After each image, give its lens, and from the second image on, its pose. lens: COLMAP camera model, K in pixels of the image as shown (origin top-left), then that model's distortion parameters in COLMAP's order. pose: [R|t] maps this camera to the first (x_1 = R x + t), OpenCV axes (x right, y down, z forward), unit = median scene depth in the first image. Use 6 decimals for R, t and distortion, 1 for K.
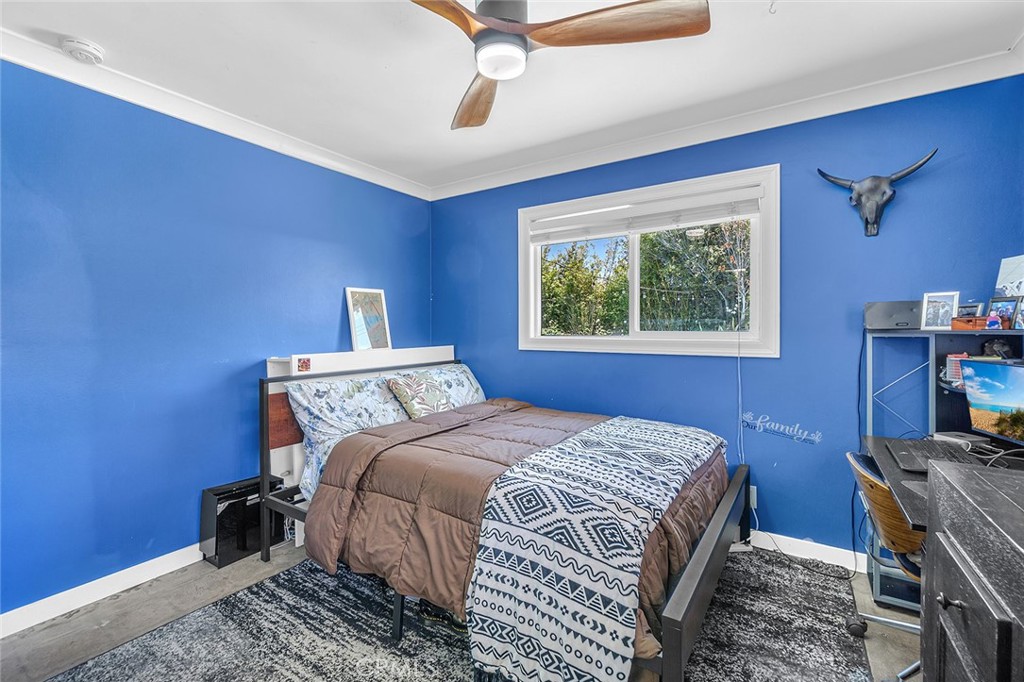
lens RADIAL K [[453.6, 0, 510.9], [0, 453.6, 335.0], [0, 0, 1]] dist [0.006294, -0.001532]
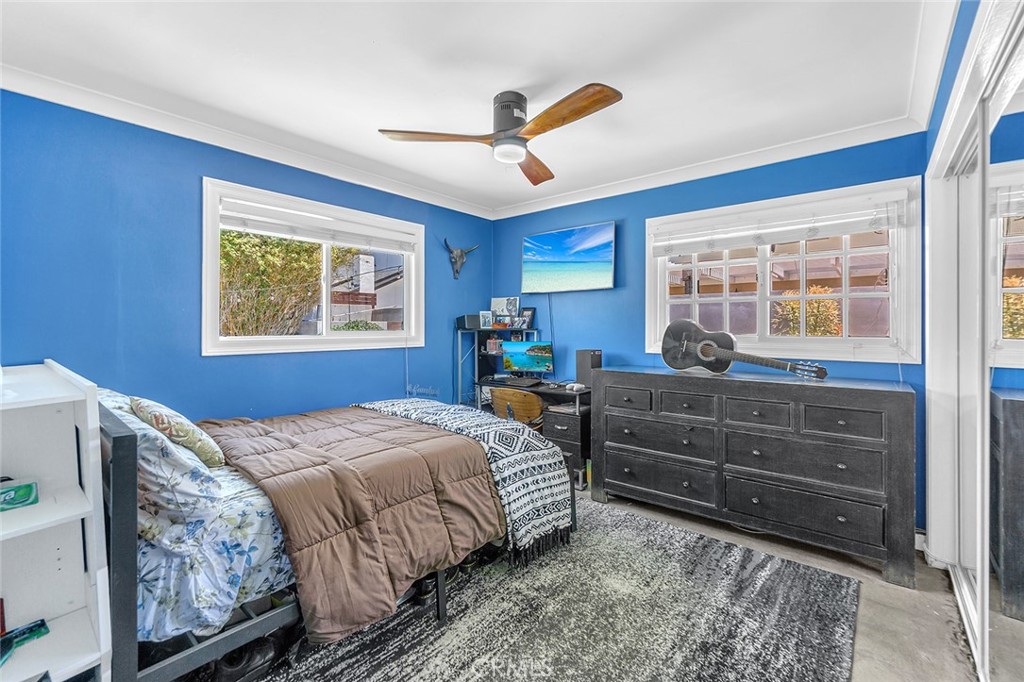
lens RADIAL K [[453.6, 0, 510.9], [0, 453.6, 333.8], [0, 0, 1]] dist [0.006294, -0.001532]
pose [[0.087140, -0.010053, 0.996145, -1.197901], [0.020807, 0.999749, 0.008269, -0.002115], [-0.995979, 0.020006, 0.087327, 0.680869]]
